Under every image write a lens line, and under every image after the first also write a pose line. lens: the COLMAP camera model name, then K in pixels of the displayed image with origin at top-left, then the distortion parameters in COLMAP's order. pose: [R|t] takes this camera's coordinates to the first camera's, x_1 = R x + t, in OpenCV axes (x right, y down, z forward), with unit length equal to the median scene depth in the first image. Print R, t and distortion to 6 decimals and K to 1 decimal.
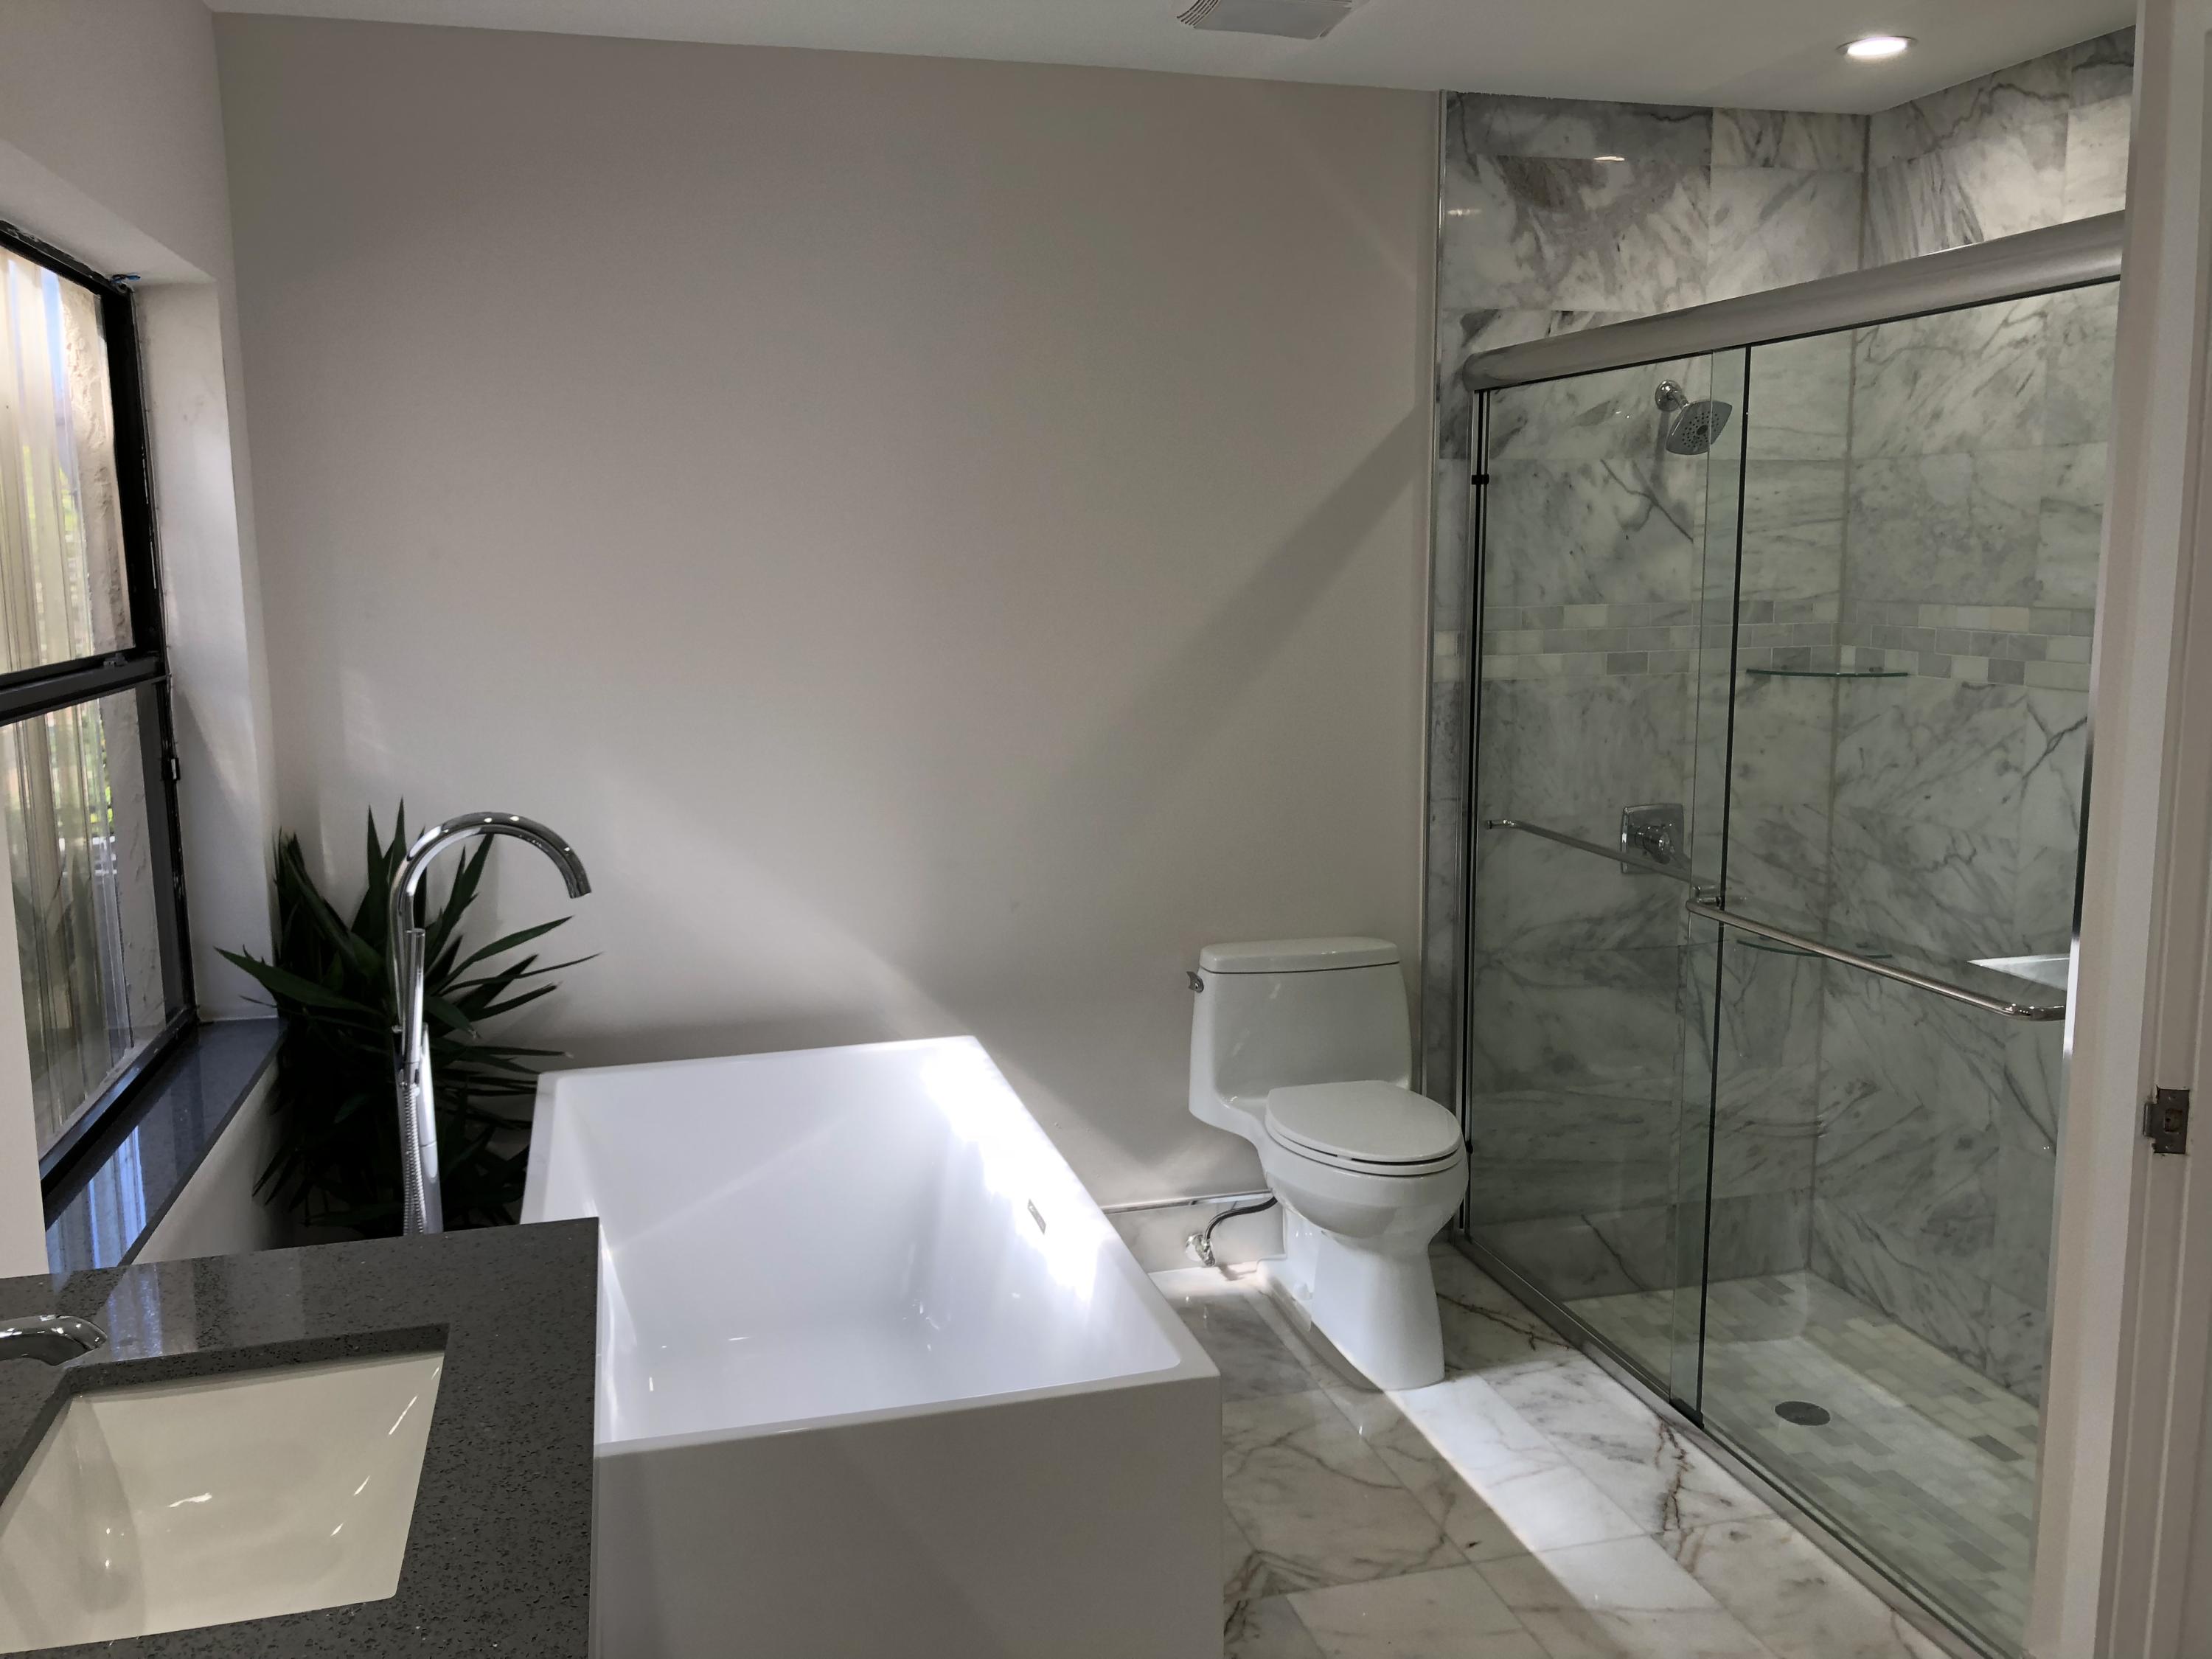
lens RADIAL K [[1821.1, 0, 1106.0], [0, 1821.1, 829.5], [0, 0, 1]] dist [0.005188, 0.005103]
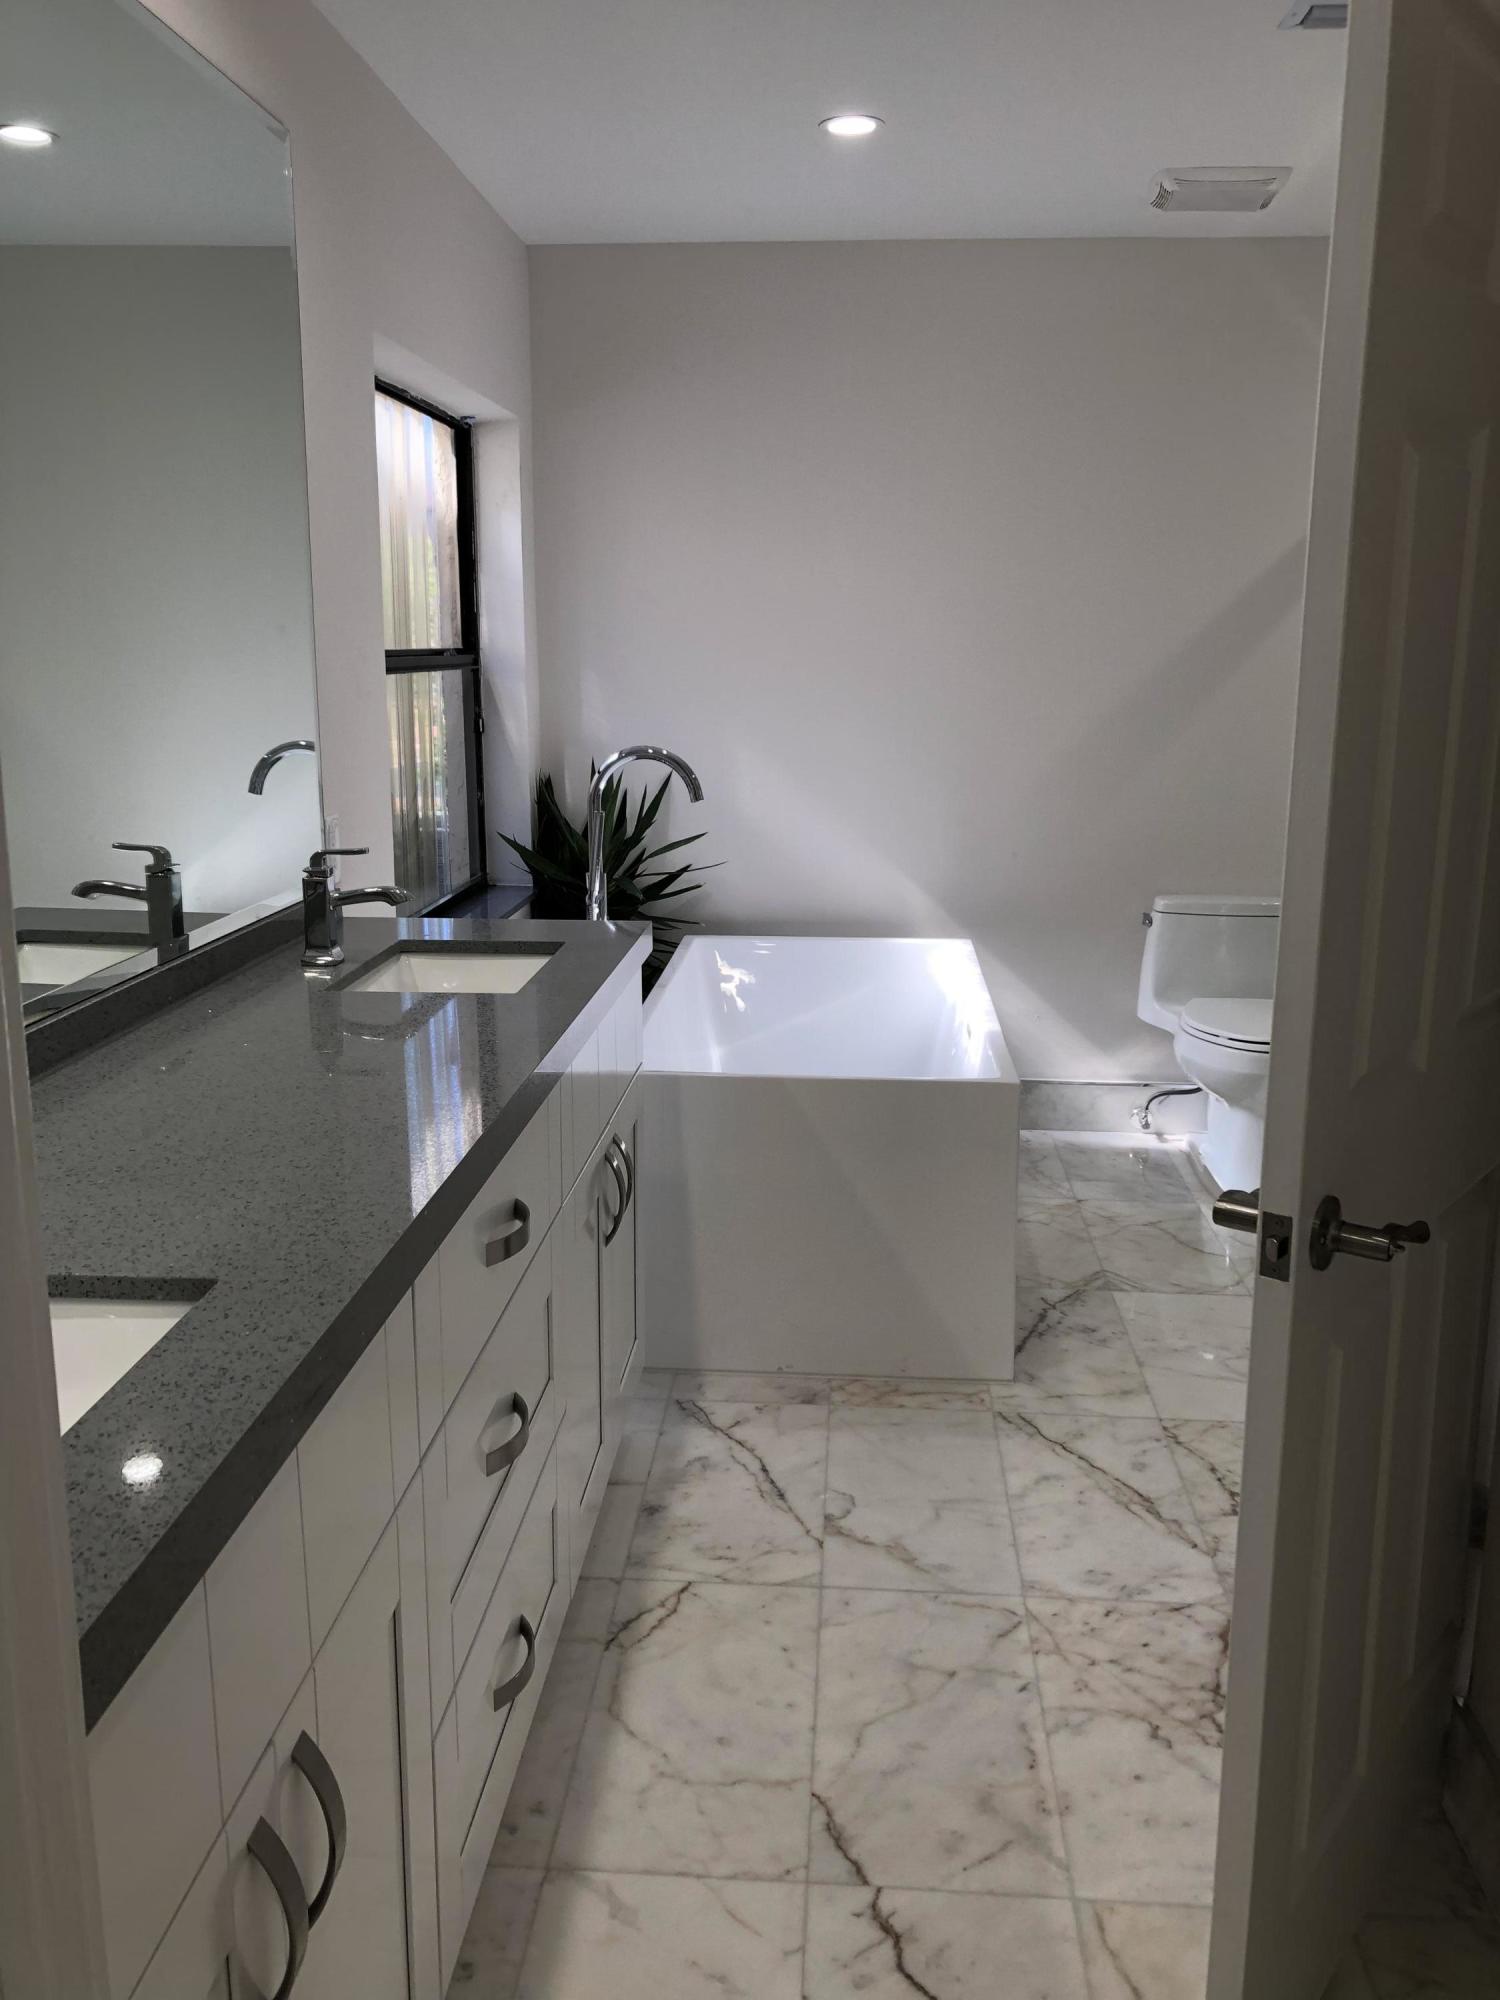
lens RADIAL K [[1652.1, 0, 750.0], [0, 1652.1, 1000.0], [0, 0, 1]] dist [0.083285, -0.124146]
pose [[0.945902, 0.080056, -0.314422, 0.200250], [-0.059877, 0.995508, 0.073337, 0.086219], [0.318880, -0.050543, 0.946446, -0.336618]]
